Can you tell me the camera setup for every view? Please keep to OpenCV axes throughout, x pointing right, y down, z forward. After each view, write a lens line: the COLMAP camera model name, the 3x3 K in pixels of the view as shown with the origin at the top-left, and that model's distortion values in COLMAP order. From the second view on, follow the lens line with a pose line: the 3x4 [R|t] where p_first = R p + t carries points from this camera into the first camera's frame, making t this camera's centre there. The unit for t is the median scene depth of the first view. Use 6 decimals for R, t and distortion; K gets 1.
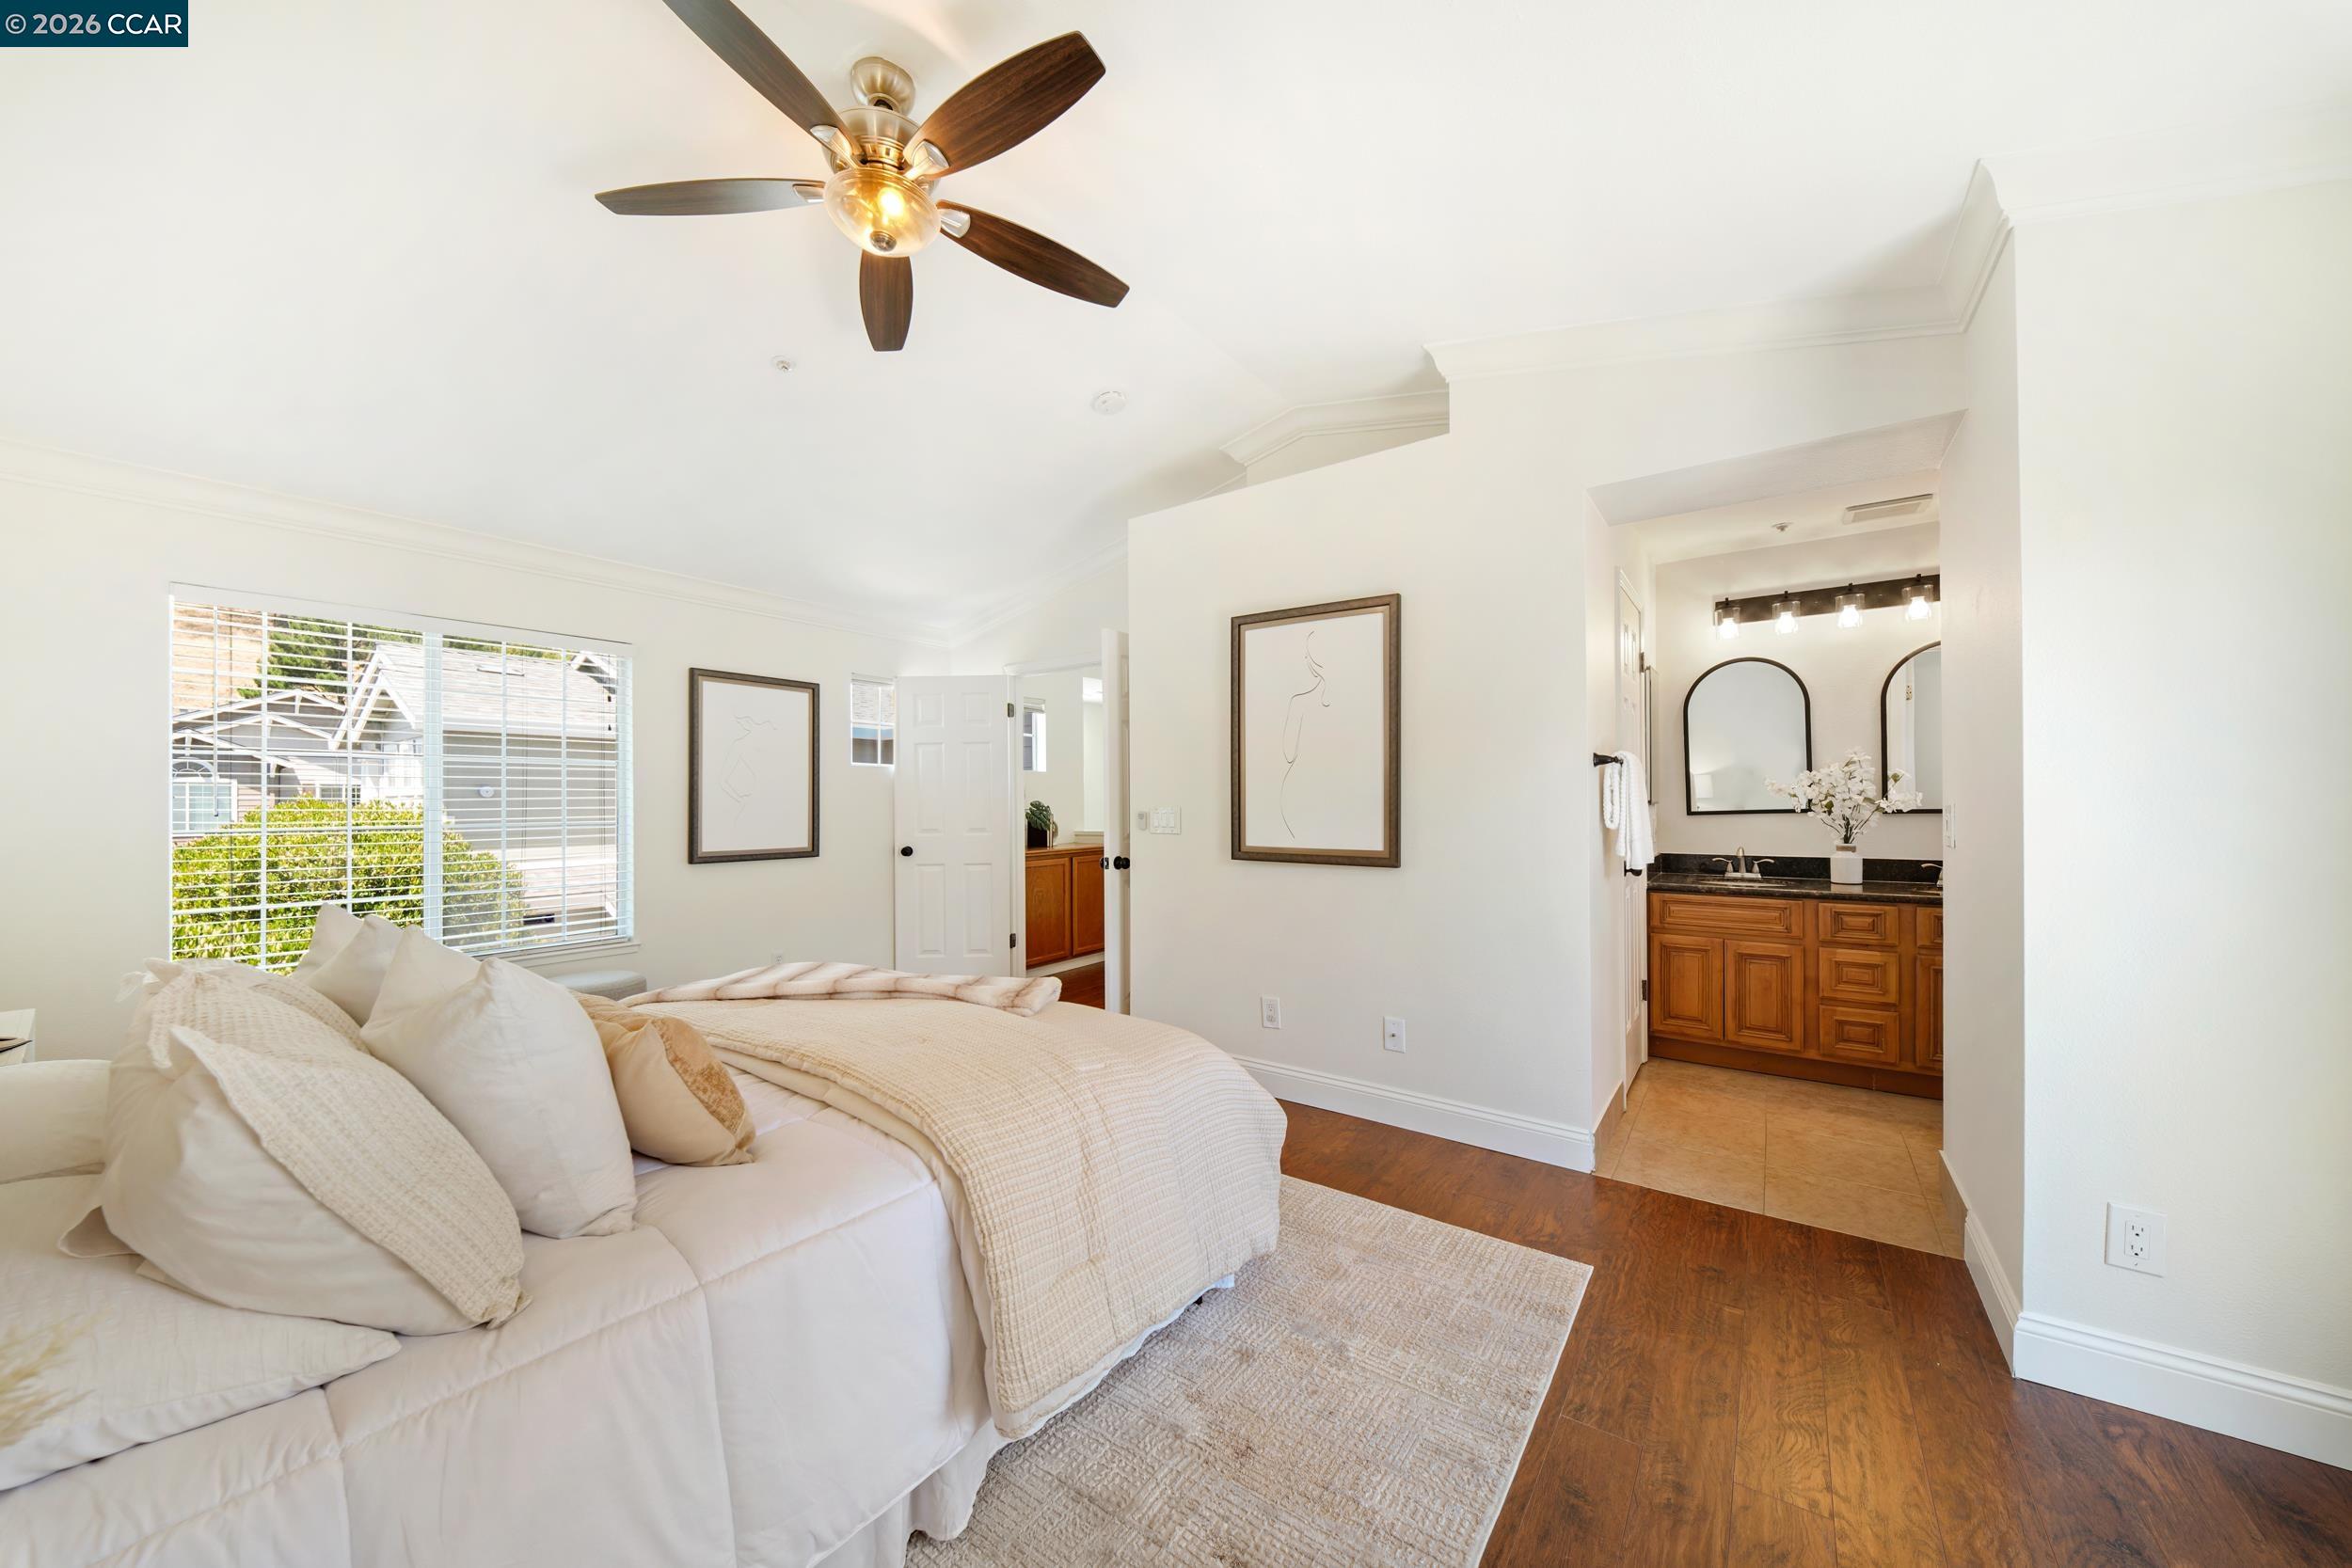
lens RADIAL K [[824.6, 0, 1182.4], [0, 824.6, 792.6], [0, 0, 1]] dist [-0.005251, -0.000808]
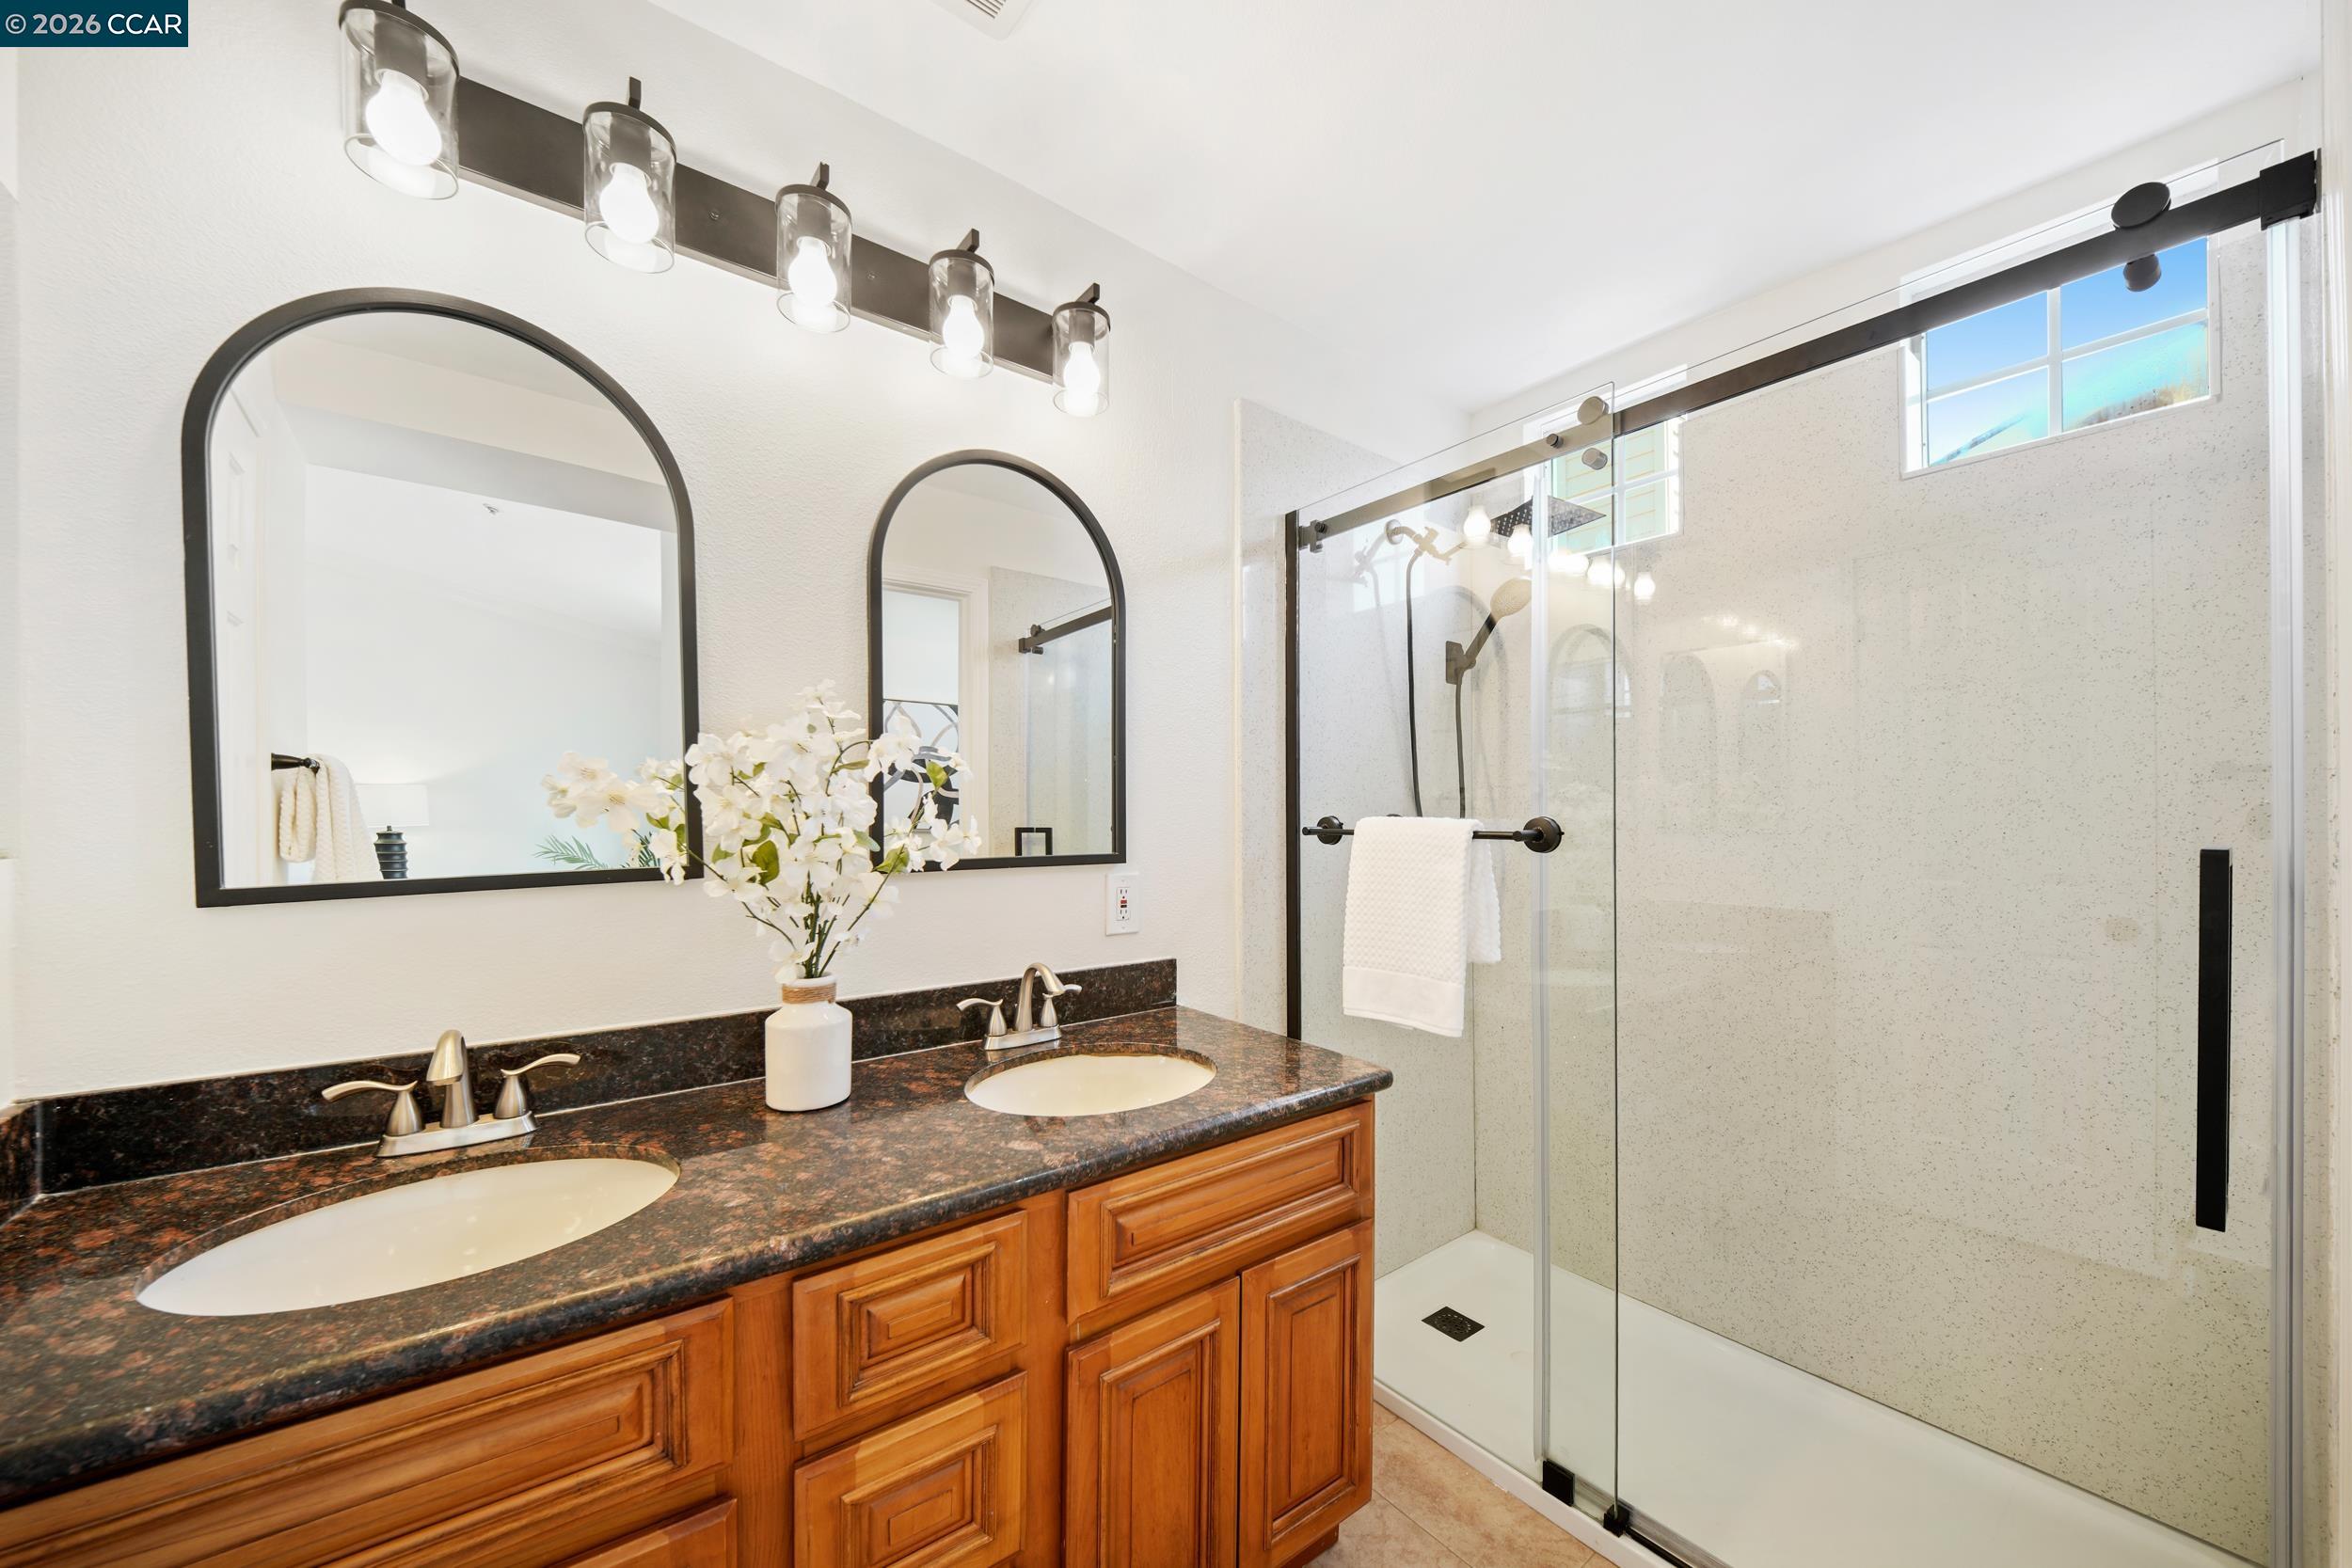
lens RADIAL K [[824.6, 0, 1182.9], [0, 824.6, 814.2], [0, 0, 1]] dist [-0.005251, -0.000808]
pose [[0.279910, -0.000976, 0.960026, 0.538126], [-0.002766, 0.999995, 0.001823, -0.001151], [-0.960022, -0.003166, 0.279906, 0.767700]]
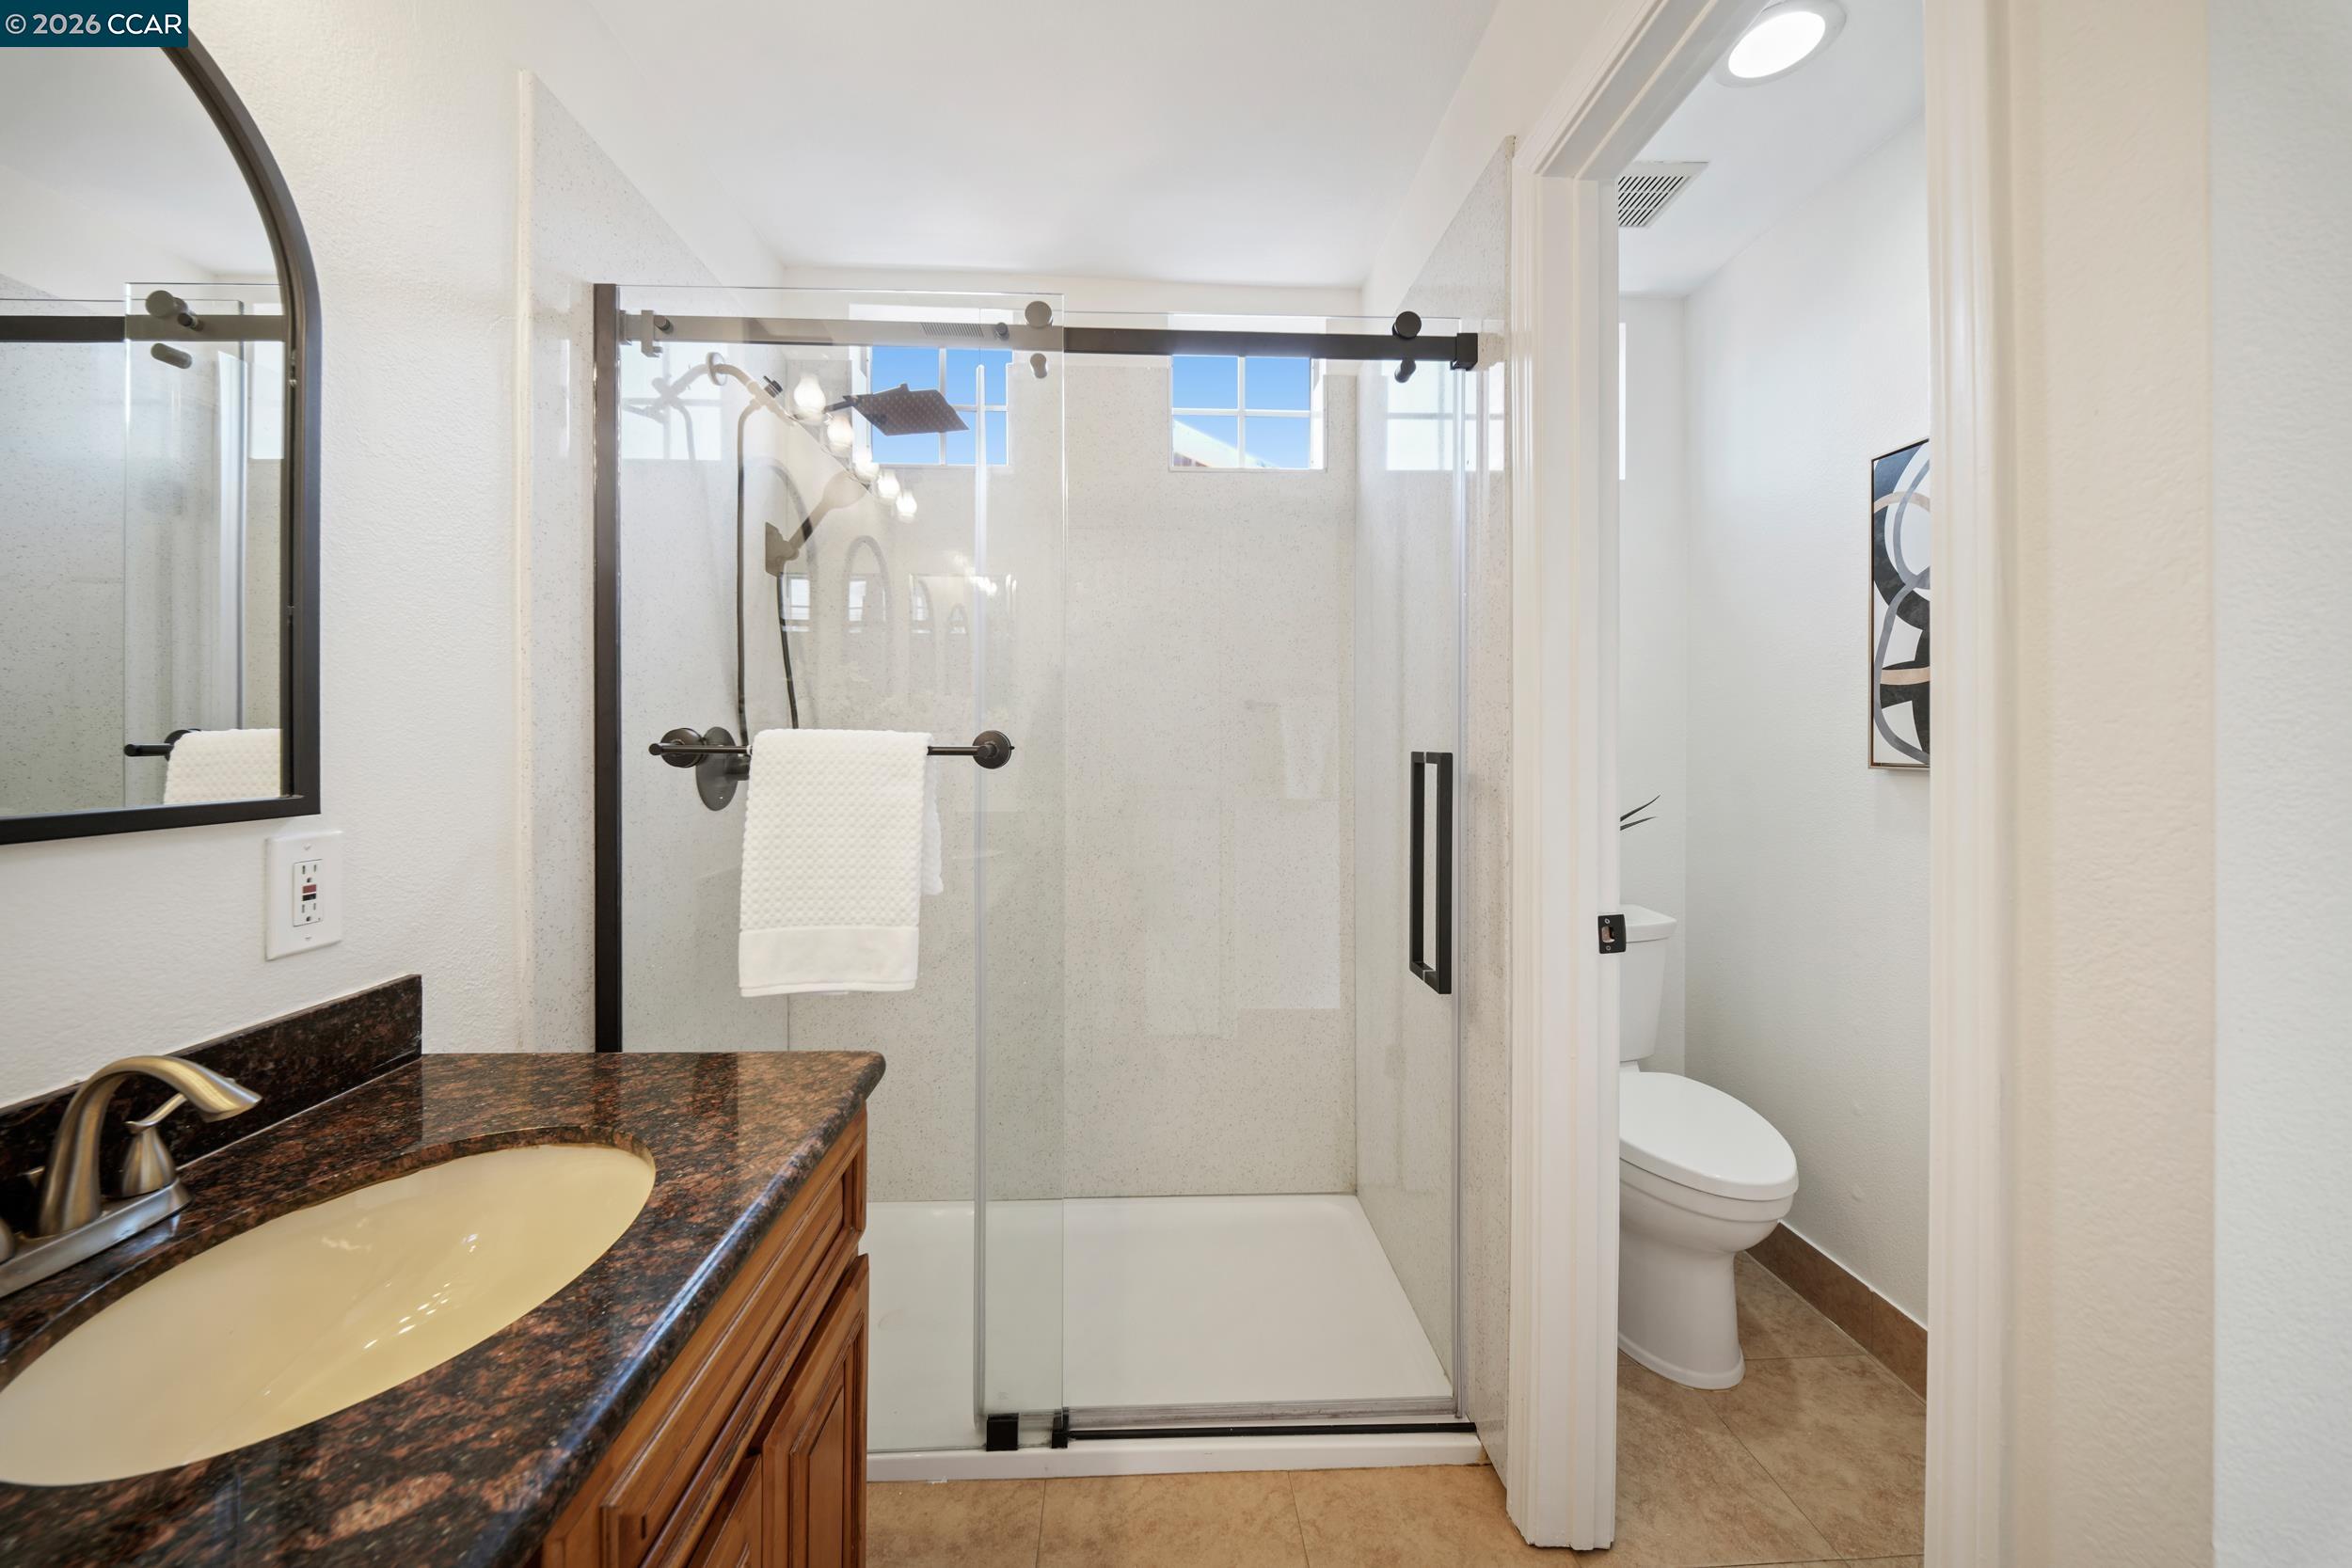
lens RADIAL K [[824.6, 0, 1158.8], [0, 824.6, 732.8], [0, 0, 1]] dist [-0.005251, -0.000808]
pose [[-0.613978, -0.006489, 0.789297, 0.624793], [-0.009861, 0.999951, 0.000550, 0.000445], [-0.789262, -0.007445, -0.614012, 0.872827]]
